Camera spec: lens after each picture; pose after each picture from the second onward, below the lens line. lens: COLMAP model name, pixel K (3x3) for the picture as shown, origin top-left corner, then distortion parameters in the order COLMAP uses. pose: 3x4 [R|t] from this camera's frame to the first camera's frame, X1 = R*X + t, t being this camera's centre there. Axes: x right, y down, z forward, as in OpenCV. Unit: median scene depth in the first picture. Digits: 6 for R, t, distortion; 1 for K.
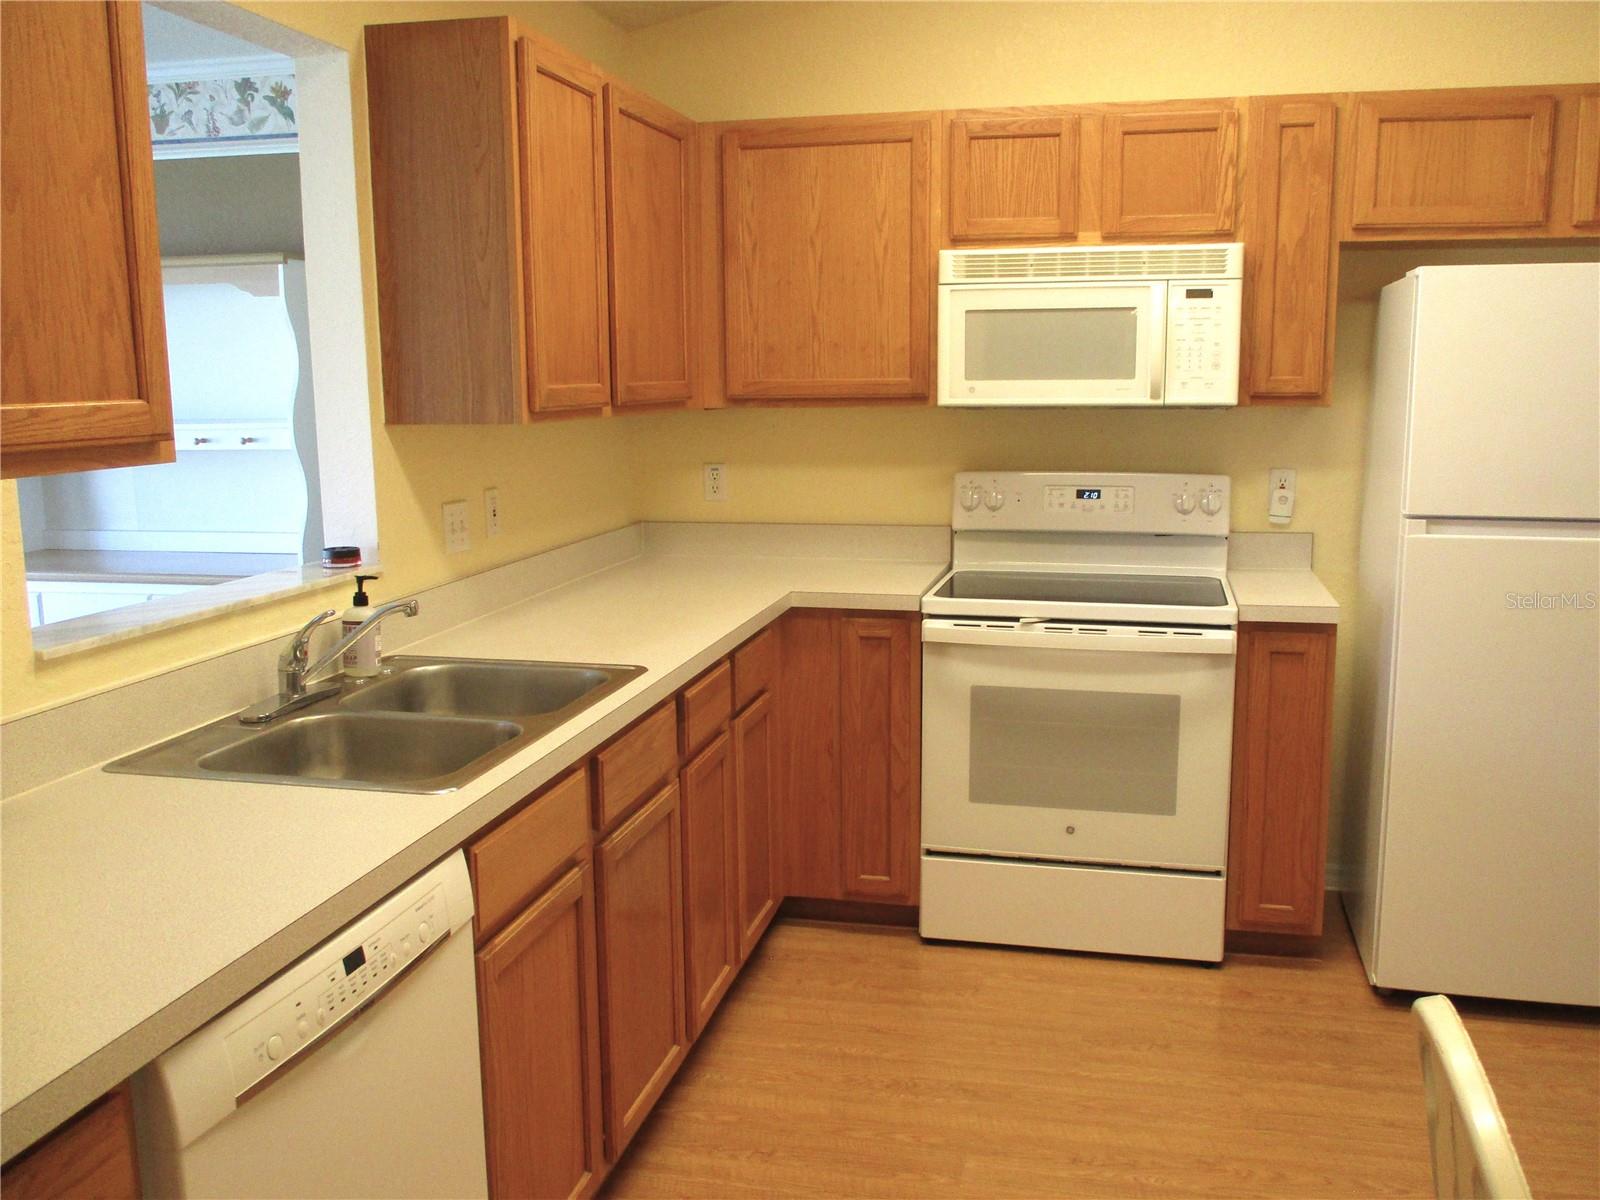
lens RADIAL K [[1417.9, 0, 805.2], [0, 1417.9, 606.5], [0, 0, 1]] dist [-0.032351, 0.015297]
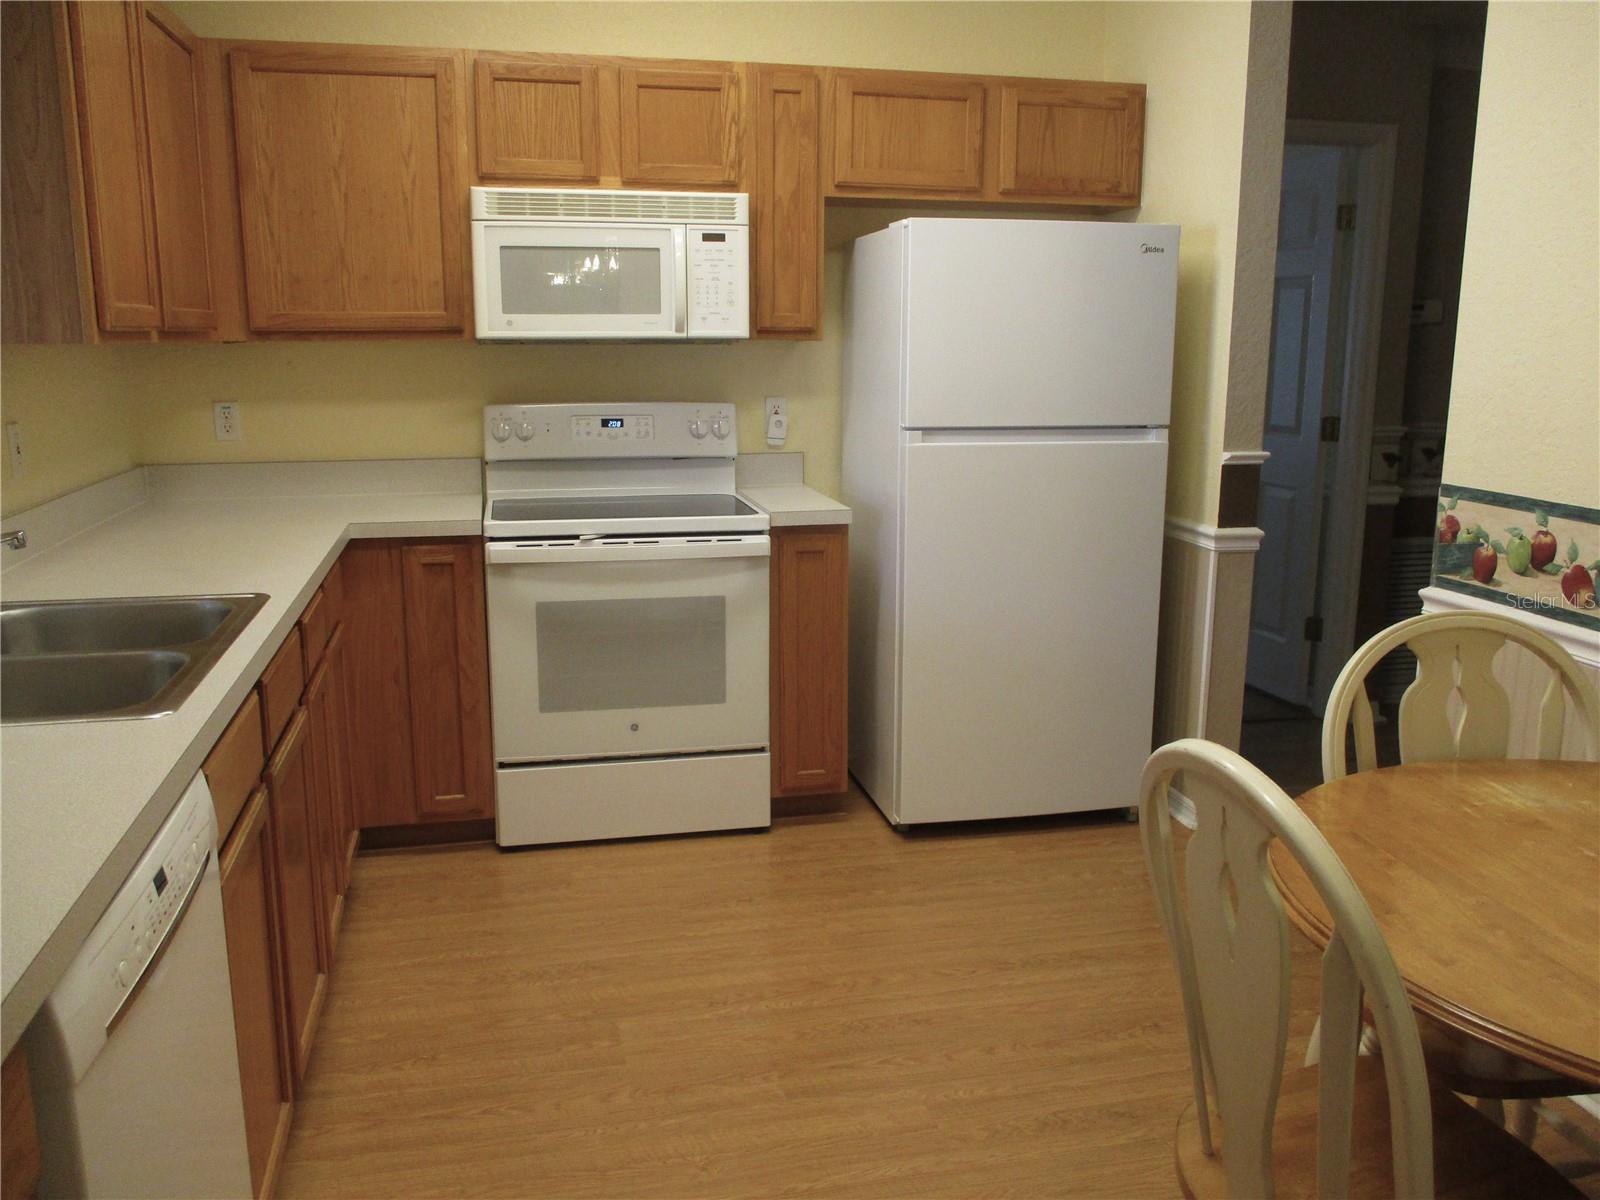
lens RADIAL K [[1345.8, 0, 806.9], [0, 1345.8, 609.4], [0, 0, 1]] dist [-0.029019, 0.021182]
pose [[0.897345, -0.077833, 0.434412, -0.138129], [0.062763, 0.996827, 0.048954, 0.024340], [-0.436844, -0.016663, 0.899383, 0.007000]]
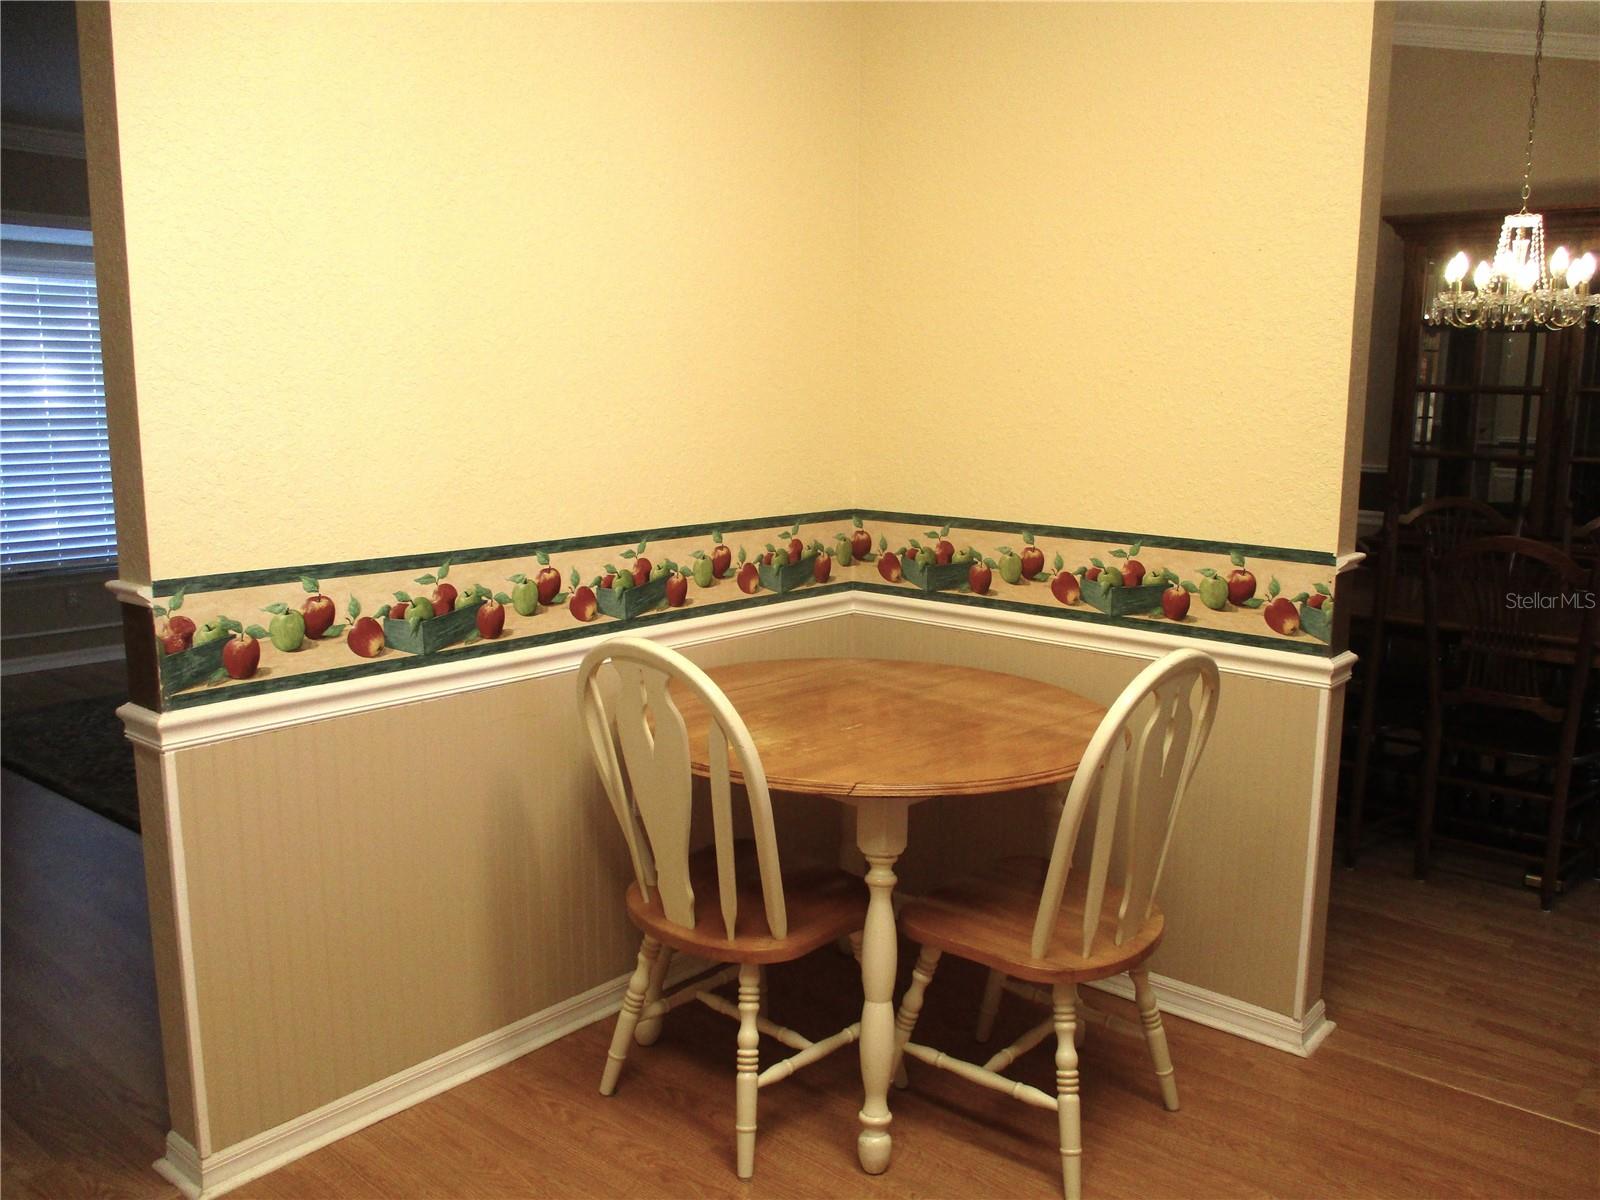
lens RADIAL K [[1345.8, 0, 806.9], [0, 1345.8, 609.4], [0, 0, 1]] dist [-0.029019, 0.021182]
pose [[-0.892319, -0.086576, 0.443025, 0.015207], [0.063956, 0.947287, 0.313937, -0.151497], [-0.446852, 0.308466, -0.839745, 0.959021]]
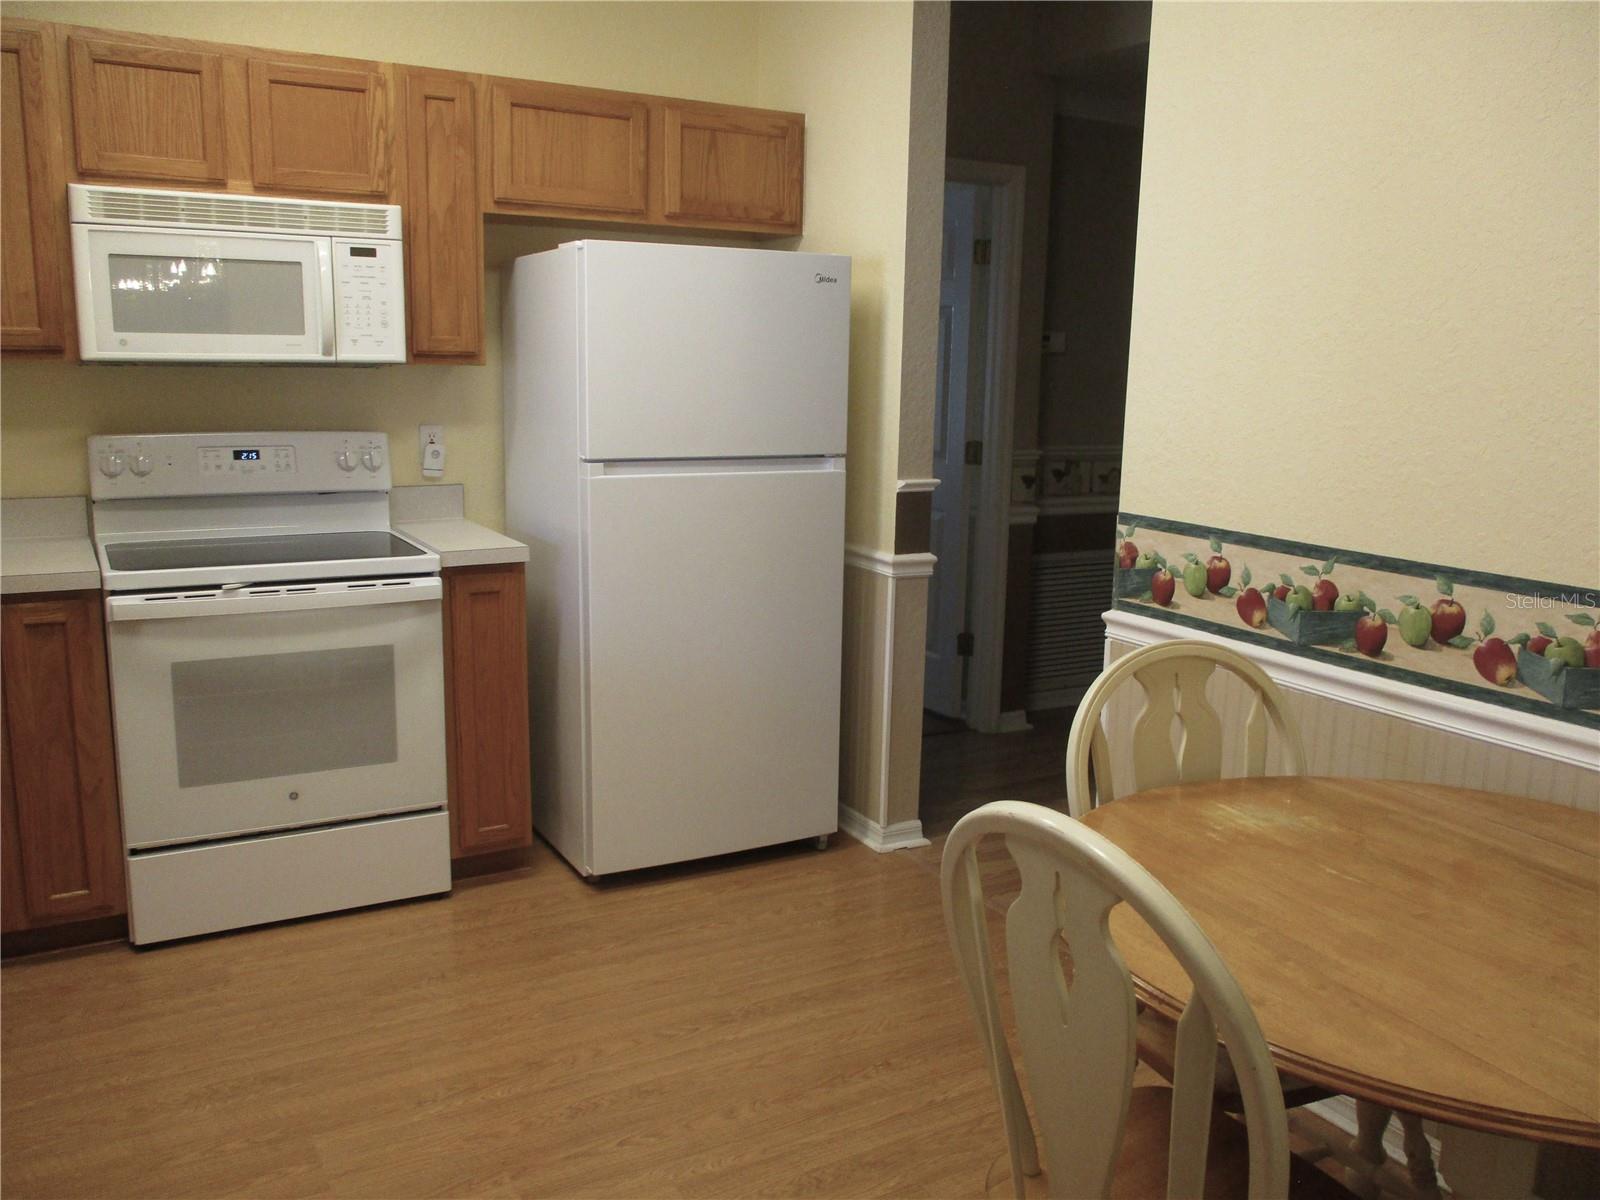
lens RADIAL K [[1345.8, 0, 806.9], [0, 1345.8, 609.4], [0, 0, 1]] dist [-0.029019, 0.021182]
pose [[0.730550, -0.105900, 0.674598, -0.165529], [0.087990, 0.994264, 0.060795, 0.004317], [-0.677167, 0.014944, 0.735678, 0.074253]]
